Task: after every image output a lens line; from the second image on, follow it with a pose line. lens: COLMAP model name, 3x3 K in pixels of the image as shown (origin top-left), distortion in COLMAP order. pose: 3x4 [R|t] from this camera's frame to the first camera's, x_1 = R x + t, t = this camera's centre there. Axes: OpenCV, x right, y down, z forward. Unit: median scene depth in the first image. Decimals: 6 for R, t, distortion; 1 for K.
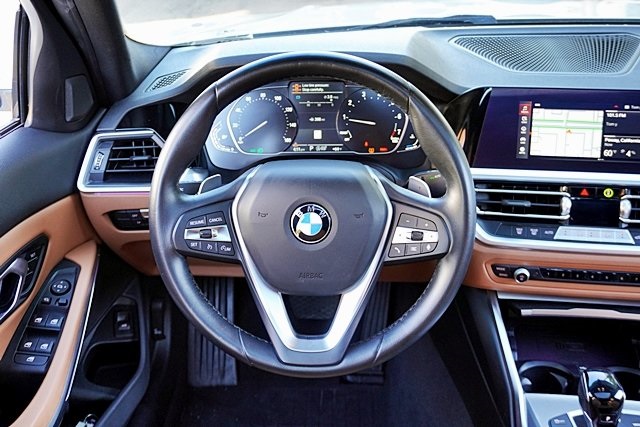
lens RADIAL K [[698.7, 0, 315.9], [0, 698.7, 217.6], [0, 0, 1]] dist [0.006300, 0.000000]
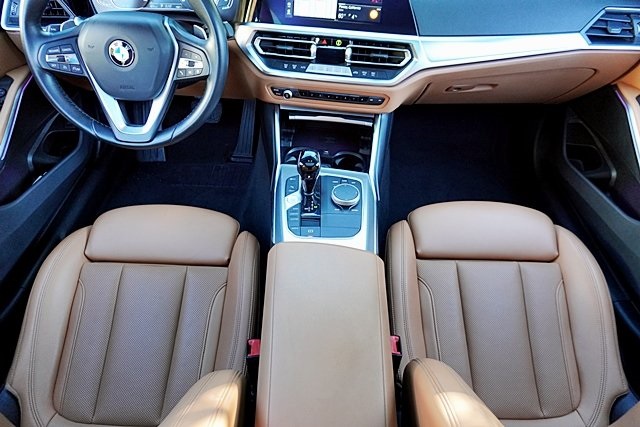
lens RADIAL K [[432.8, 0, 318.8], [0, 432.8, 215.7], [0, 0, 1]] dist [-0.035136, 0.025596]
pose [[0.998965, 0.023703, 0.038831, 0.347577], [-0.035007, 0.945628, 0.323360, 0.022086], [-0.029055, -0.324384, 0.945479, -0.056865]]
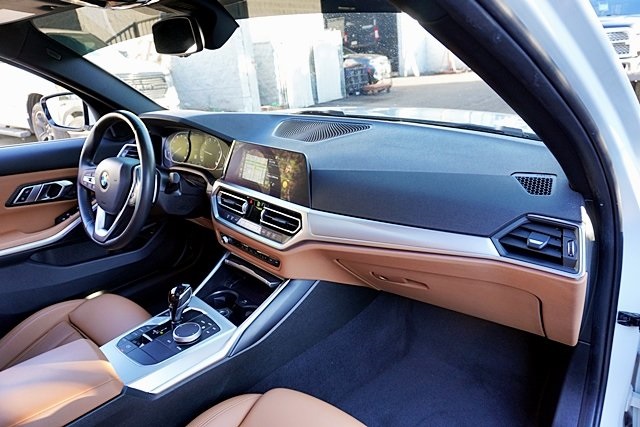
lens RADIAL K [[432.8, 0, 307.8], [0, 432.8, 206.3], [0, 0, 1]] dist [-0.035136, 0.025596]
pose [[0.784510, 0.189542, -0.590438, 1.181950], [-0.240141, 0.970709, -0.007457, -0.051607], [0.571730, 0.147639, 0.807048, 0.185190]]
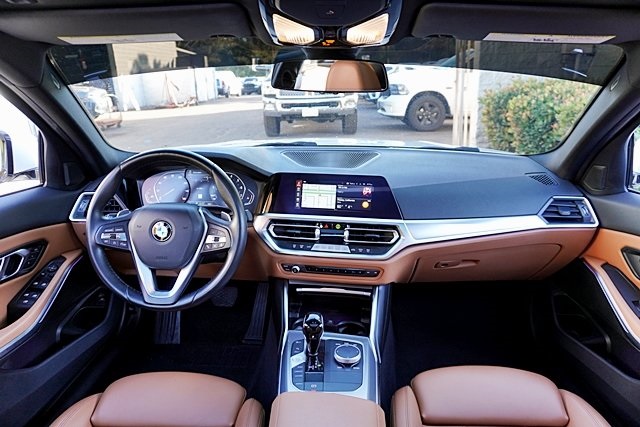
lens RADIAL K [[432.8, 0, 319.1], [0, 432.8, 214.4], [0, 0, 1]] dist [-0.035136, 0.025596]
pose [[0.999766, 0.021586, -0.001507, 0.370625], [-0.021568, 0.988398, -0.150350, 0.114317], [-0.001756, 0.150347, 0.988632, -0.194021]]
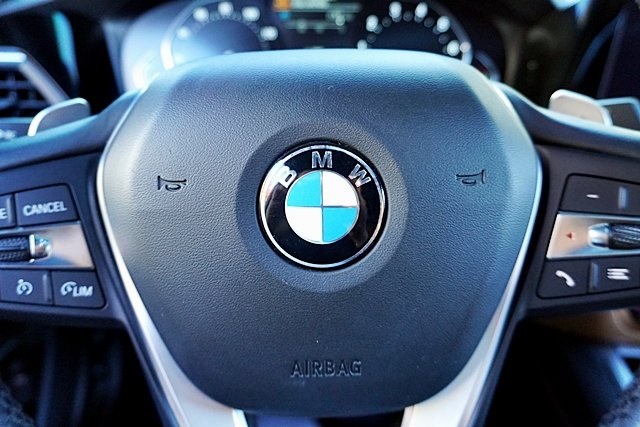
lens RADIAL K [[506.9, 0, 325.8], [0, 506.9, 216.4], [0, 0, 1]] dist [-0.010400, -0.003477]
pose [[0.998914, -0.028723, 0.036686, -0.011912], [0.029893, 0.999048, -0.031771, 0.016886], [-0.035739, 0.032833, 0.998822, 0.643125]]
